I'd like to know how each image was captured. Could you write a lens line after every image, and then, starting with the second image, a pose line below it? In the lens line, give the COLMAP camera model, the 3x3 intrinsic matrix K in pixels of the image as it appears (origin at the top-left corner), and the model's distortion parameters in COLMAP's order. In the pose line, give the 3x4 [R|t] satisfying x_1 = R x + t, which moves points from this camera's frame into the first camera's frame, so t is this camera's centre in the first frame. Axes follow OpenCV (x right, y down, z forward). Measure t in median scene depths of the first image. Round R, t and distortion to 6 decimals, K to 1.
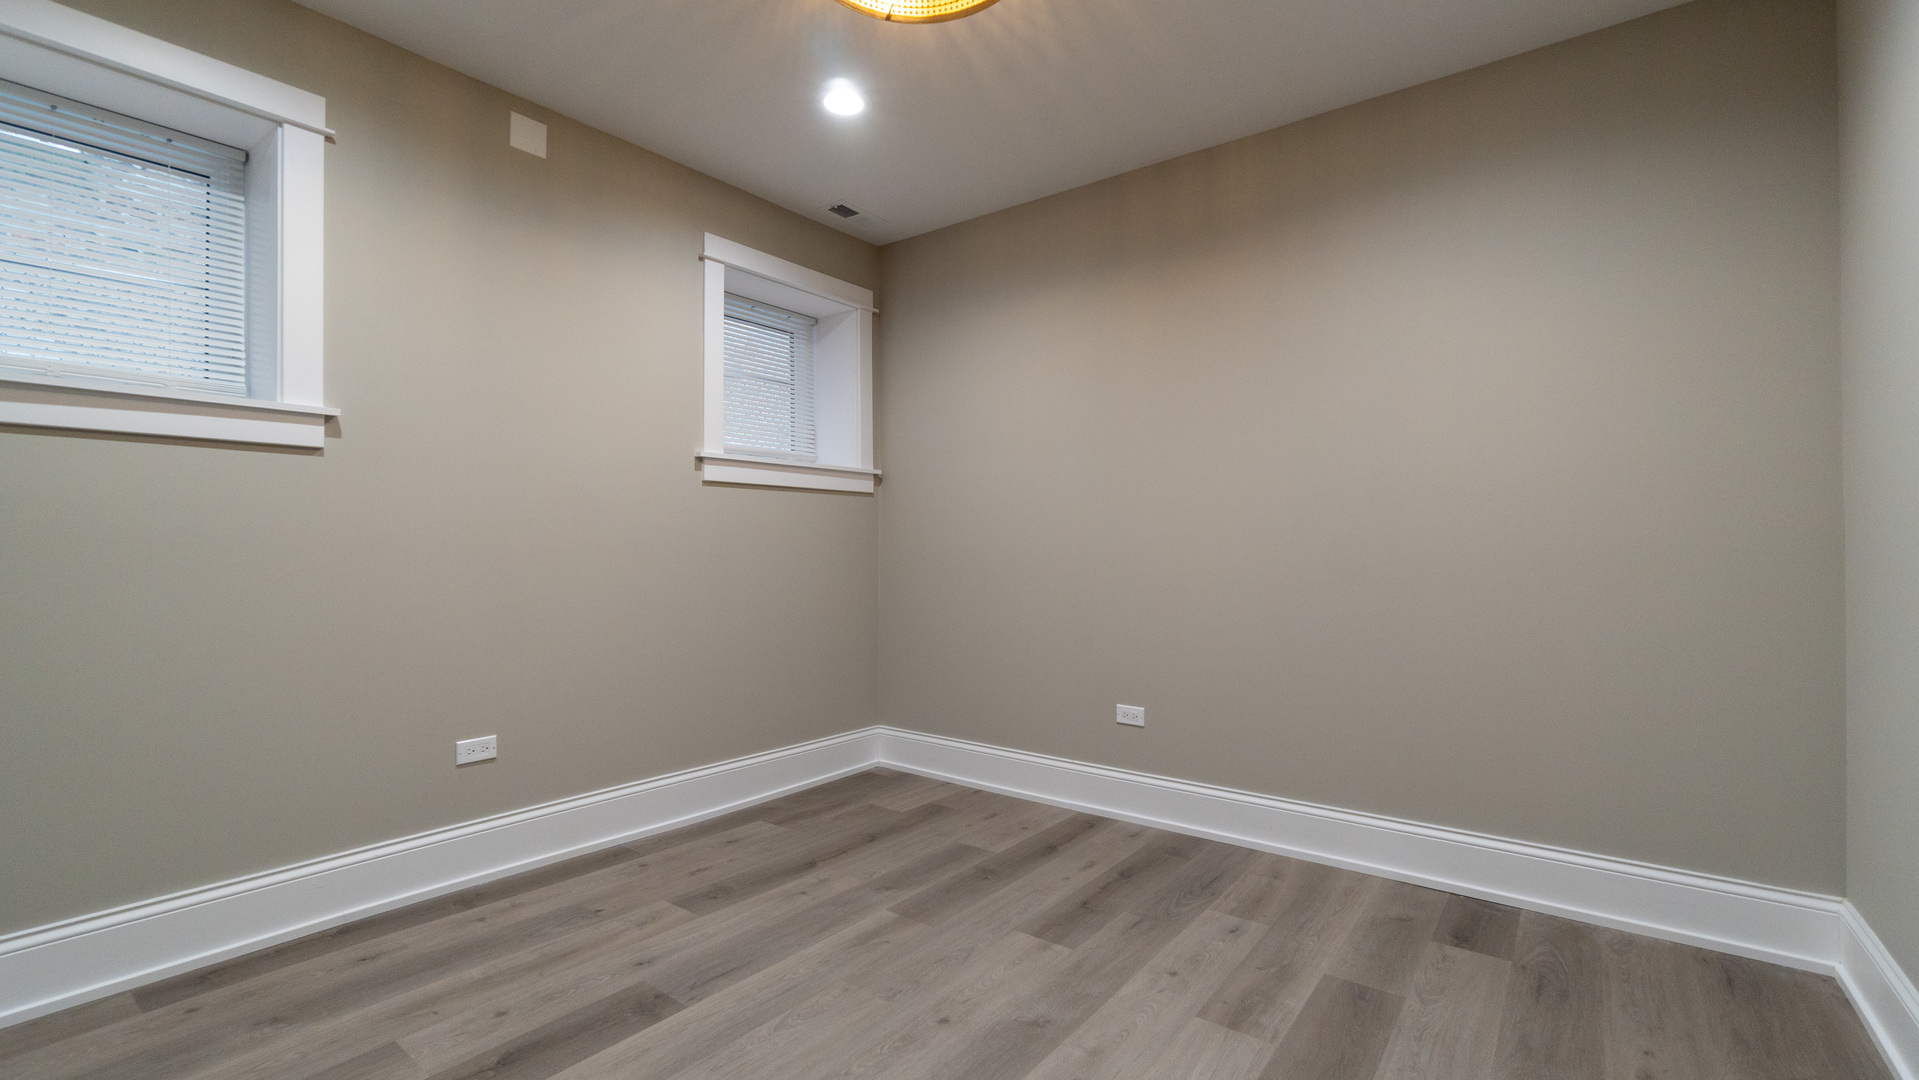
lens RADIAL K [[826.7, 0, 951.9], [0, 826.7, 540.3], [0, 0, 1]] dist [-0.004835, 0.000989]
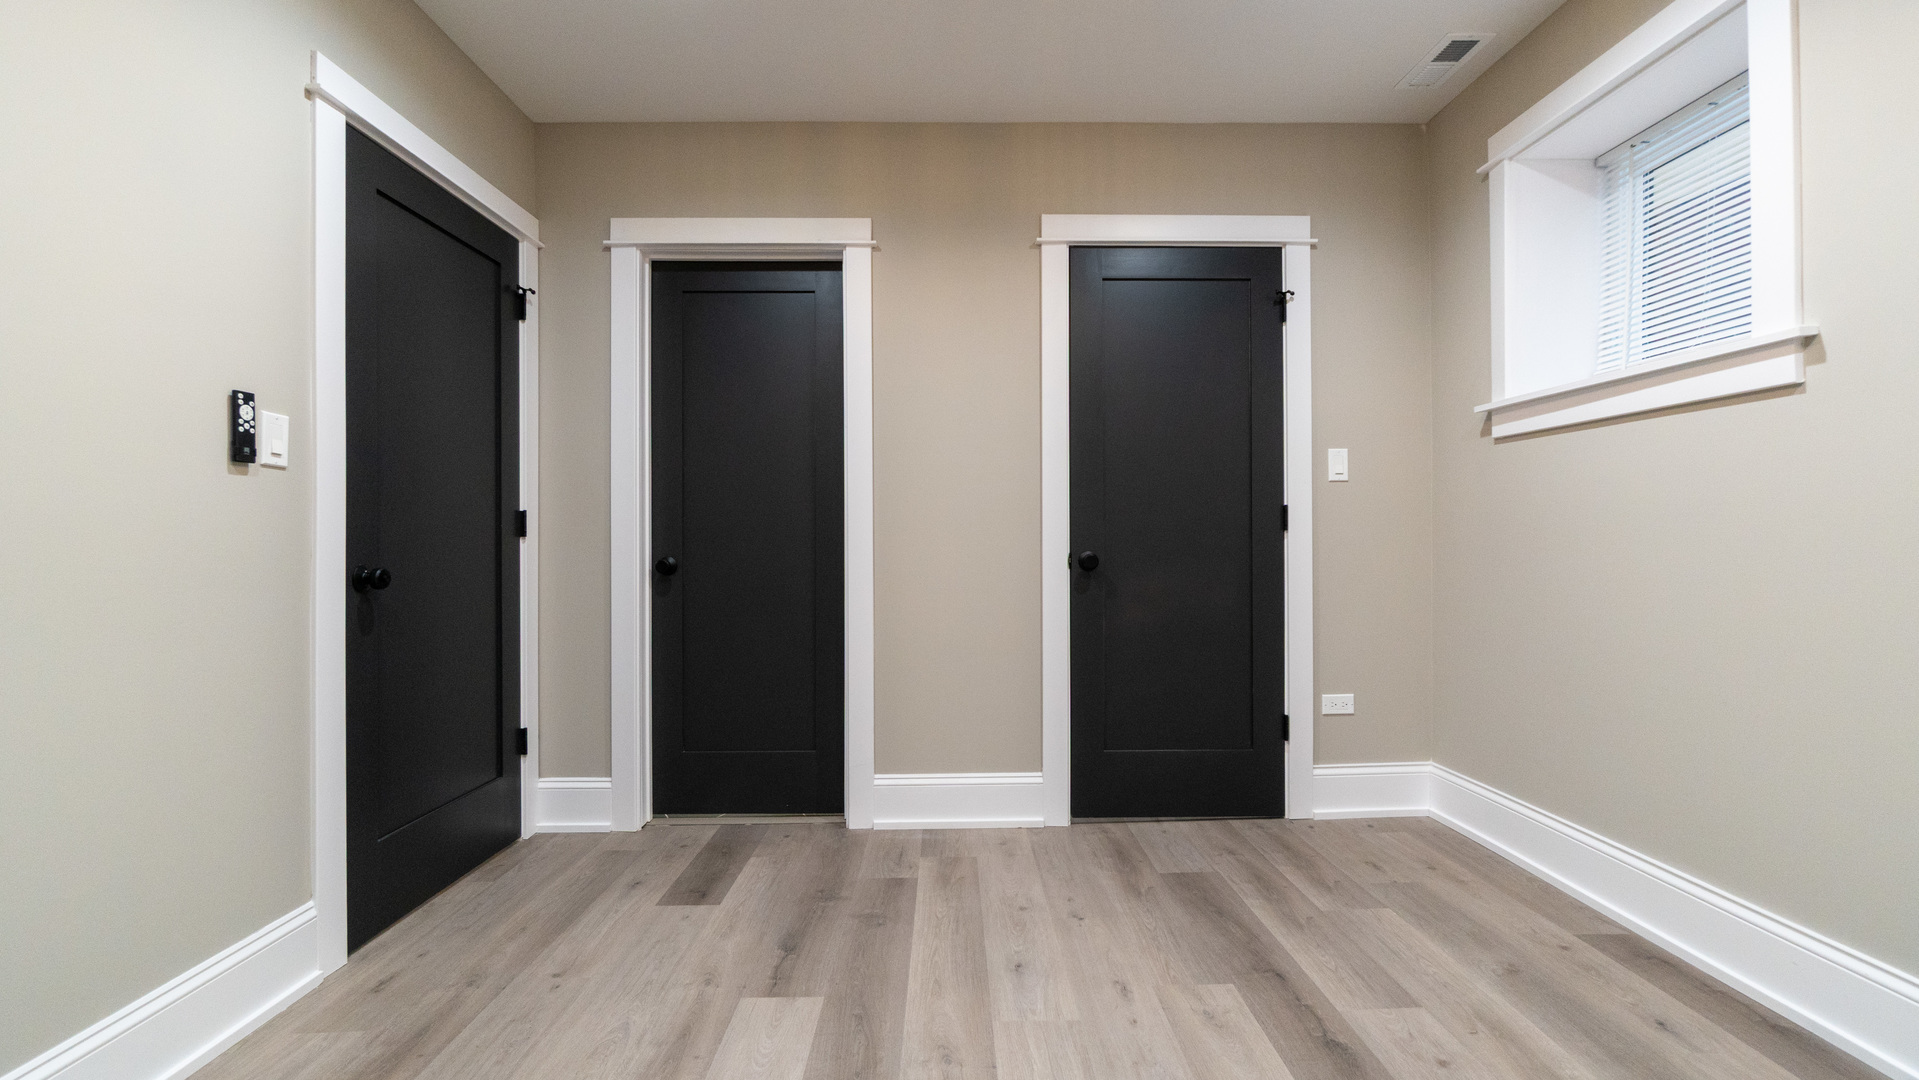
lens RADIAL K [[826.7, 0, 948.7], [0, 826.7, 537.5], [0, 0, 1]] dist [-0.004835, 0.000989]
pose [[-0.777115, 0.005385, -0.629335, 0.364658], [0.006627, 0.999978, 0.000373, 0.027804], [0.629323, -0.003881, -0.777134, 1.286551]]
